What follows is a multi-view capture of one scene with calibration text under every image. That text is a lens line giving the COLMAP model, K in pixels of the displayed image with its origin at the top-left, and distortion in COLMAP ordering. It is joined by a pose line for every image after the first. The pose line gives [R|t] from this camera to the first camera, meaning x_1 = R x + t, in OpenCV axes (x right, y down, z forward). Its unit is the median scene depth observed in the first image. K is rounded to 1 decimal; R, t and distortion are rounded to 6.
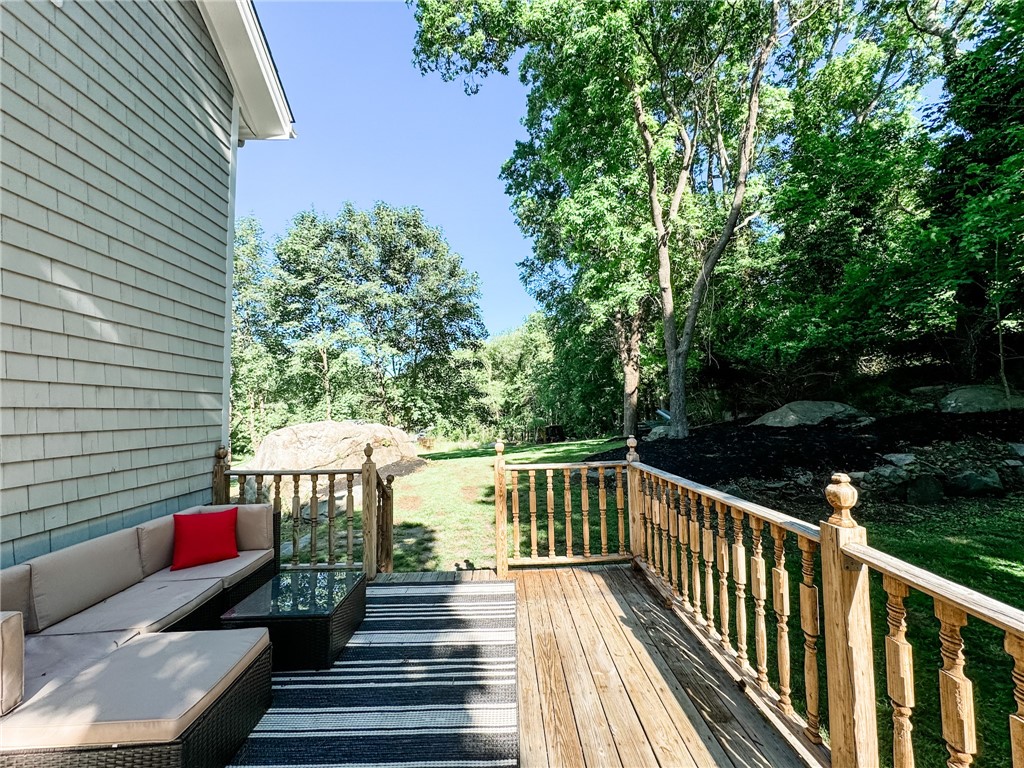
lens RADIAL K [[412.9, 0, 514.5], [0, 412.9, 395.9], [0, 0, 1]] dist [0.000674, 0.000027]
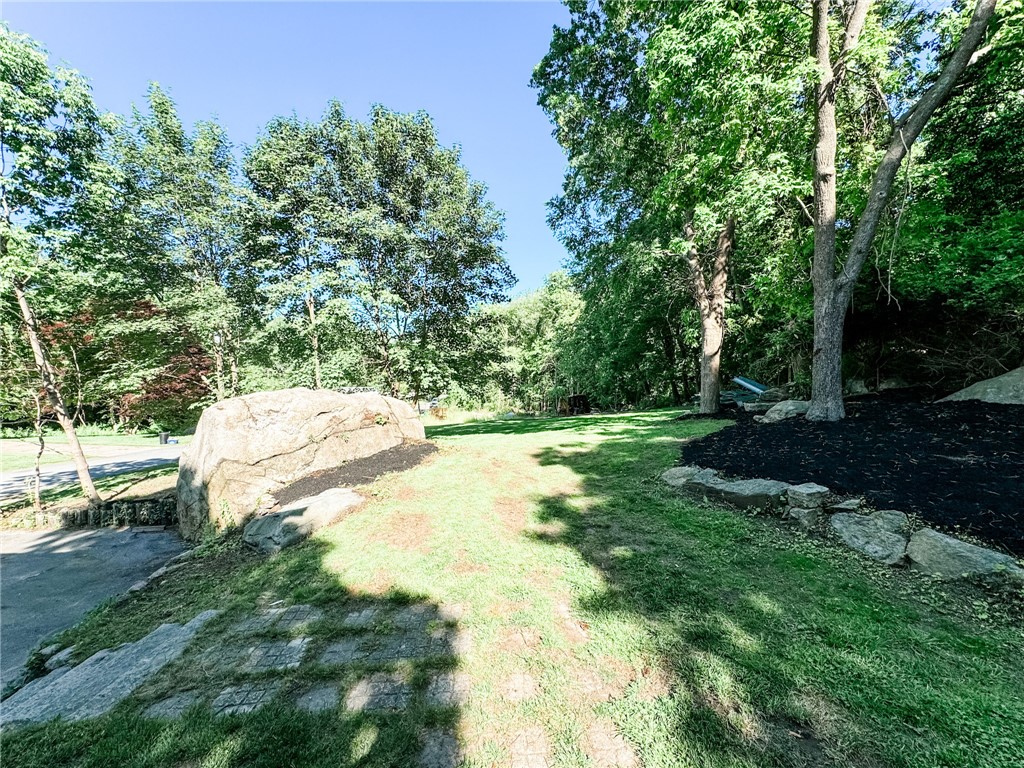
lens RADIAL K [[418.3, 0, 512.0], [0, 418.3, 384.0], [0, 0, 1]] dist [-0.000400, 0.000017]
pose [[0.999275, 0.009236, -0.036938, -0.036243], [-0.007466, 0.998830, 0.047773, 0.010009], [0.037336, -0.047463, 0.998175, 0.175771]]
